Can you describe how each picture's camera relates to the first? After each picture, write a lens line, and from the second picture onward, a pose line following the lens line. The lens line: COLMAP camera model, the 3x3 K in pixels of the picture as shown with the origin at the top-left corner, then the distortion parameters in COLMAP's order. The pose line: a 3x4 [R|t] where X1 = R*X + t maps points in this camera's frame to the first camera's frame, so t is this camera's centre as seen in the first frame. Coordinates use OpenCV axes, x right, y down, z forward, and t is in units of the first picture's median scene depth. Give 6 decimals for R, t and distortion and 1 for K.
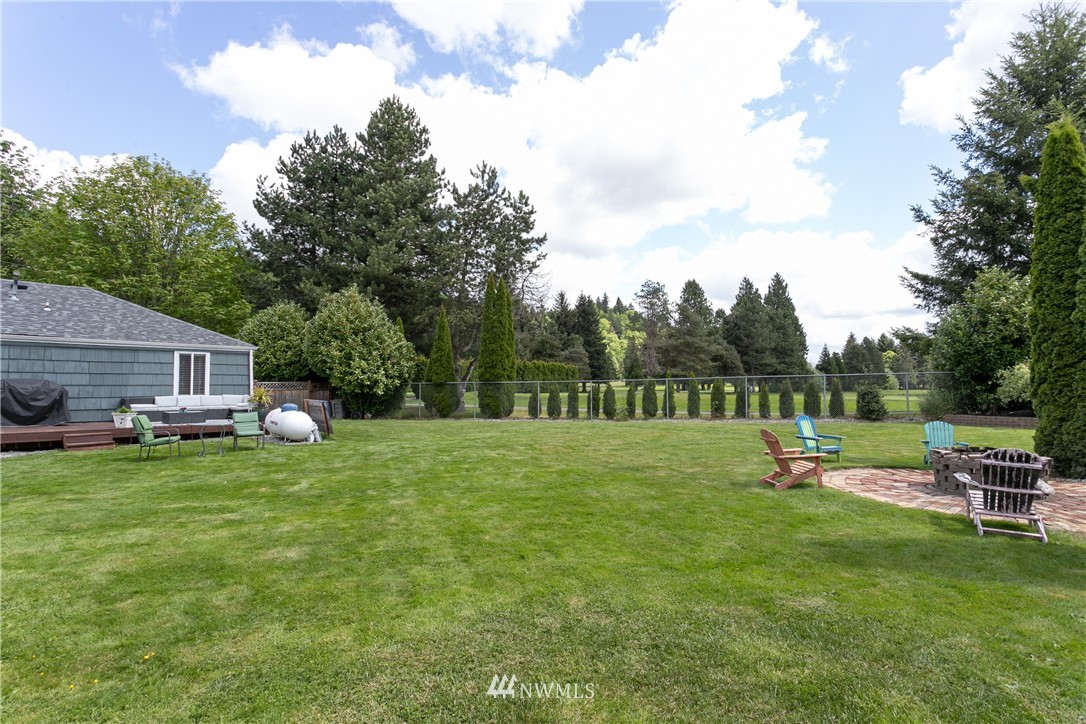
lens RADIAL K [[521.3, 0, 538.6], [0, 521.3, 364.5], [0, 0, 1]] dist [0.009645, -0.000504]
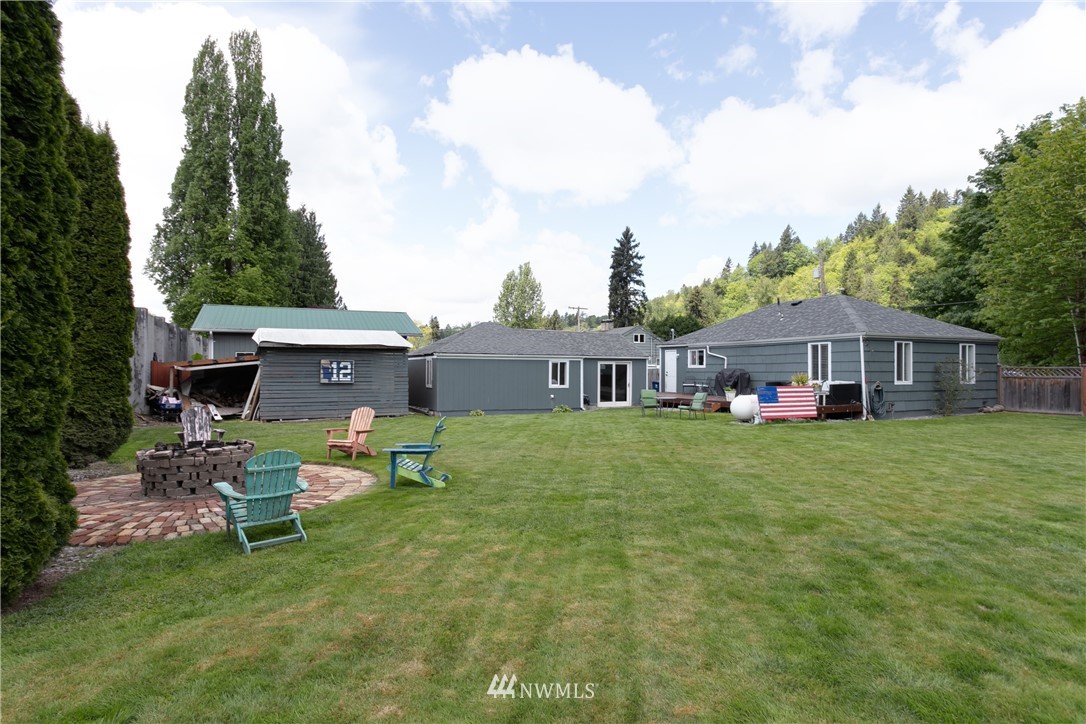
lens RADIAL K [[580.4, 0, 537.0], [0, 580.4, 367.0], [0, 0, 1]] dist [0.001316, 0.003212]
pose [[-0.365947, -0.009965, -0.930582, 0.747151], [0.038175, 0.998940, -0.025709, 0.038729], [0.929852, -0.044933, -0.365179, 0.902362]]
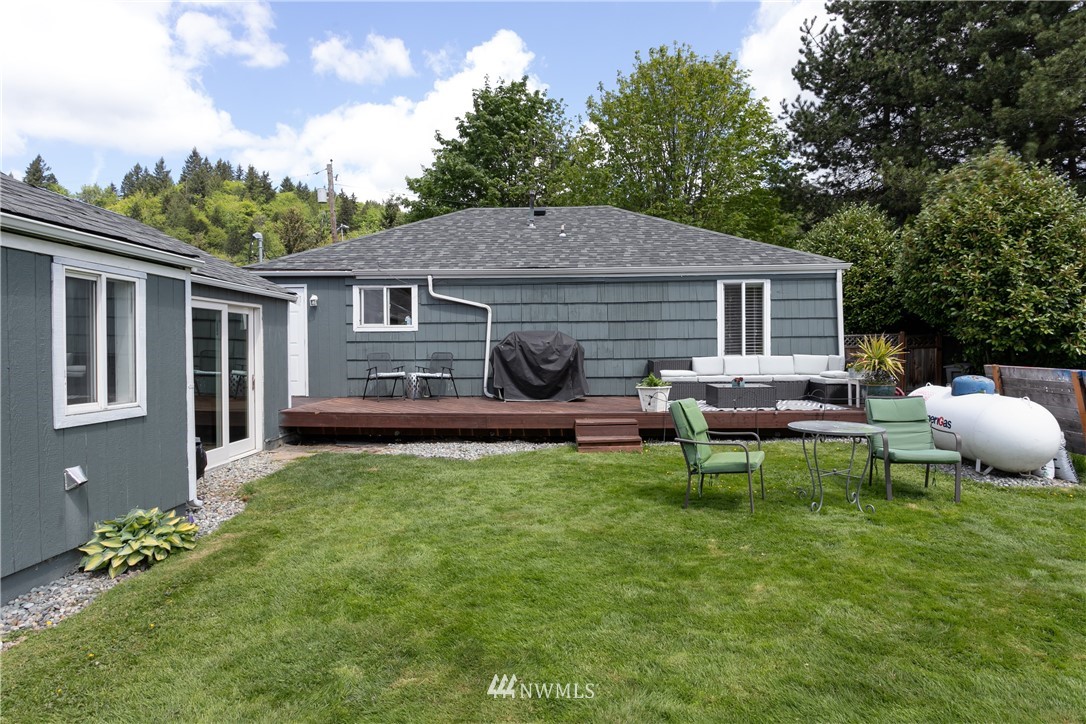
lens RADIAL K [[631.6, 0, 534.3], [0, 631.6, 369.2], [0, 0, 1]] dist [-0.006711, 0.006938]
pose [[0.661332, 0.016147, -0.749920, -0.298676], [0.041551, 0.997445, 0.058120, 0.023992], [0.748942, -0.069597, 0.658971, 0.373889]]
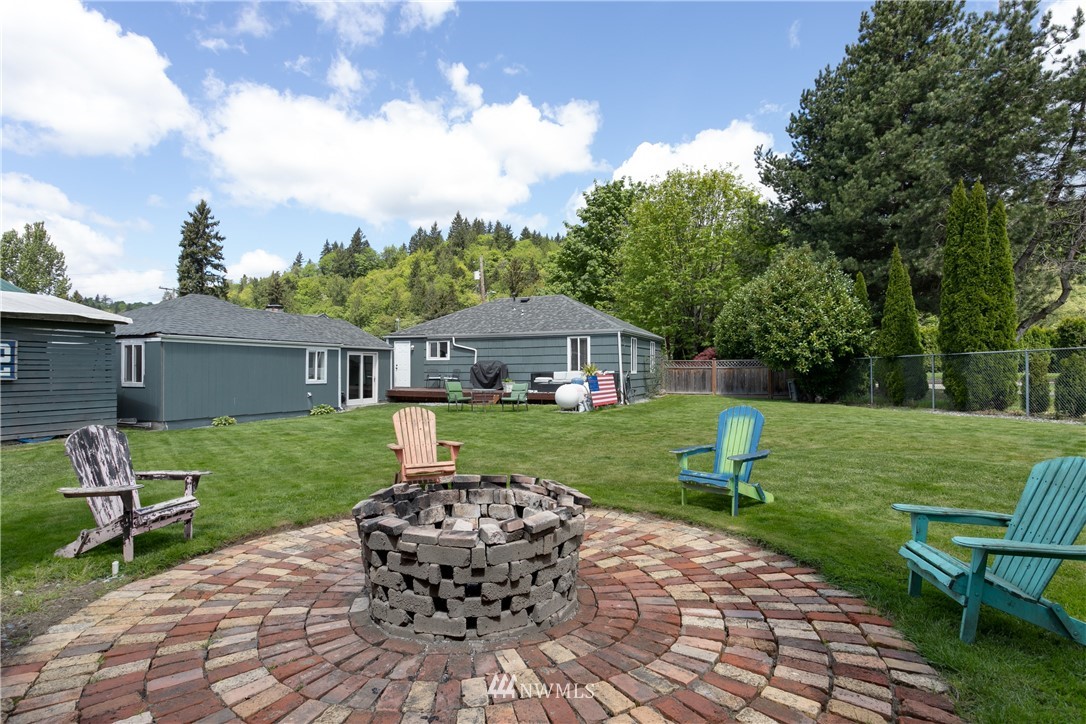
lens RADIAL K [[580.4, 0, 534.7], [0, 580.4, 366.5], [0, 0, 1]] dist [0.001316, 0.003212]
pose [[0.344163, -0.008153, -0.938874, 0.616622], [0.045283, 0.998943, 0.007924, 0.032073], [0.937817, -0.045243, 0.344168, 0.426427]]
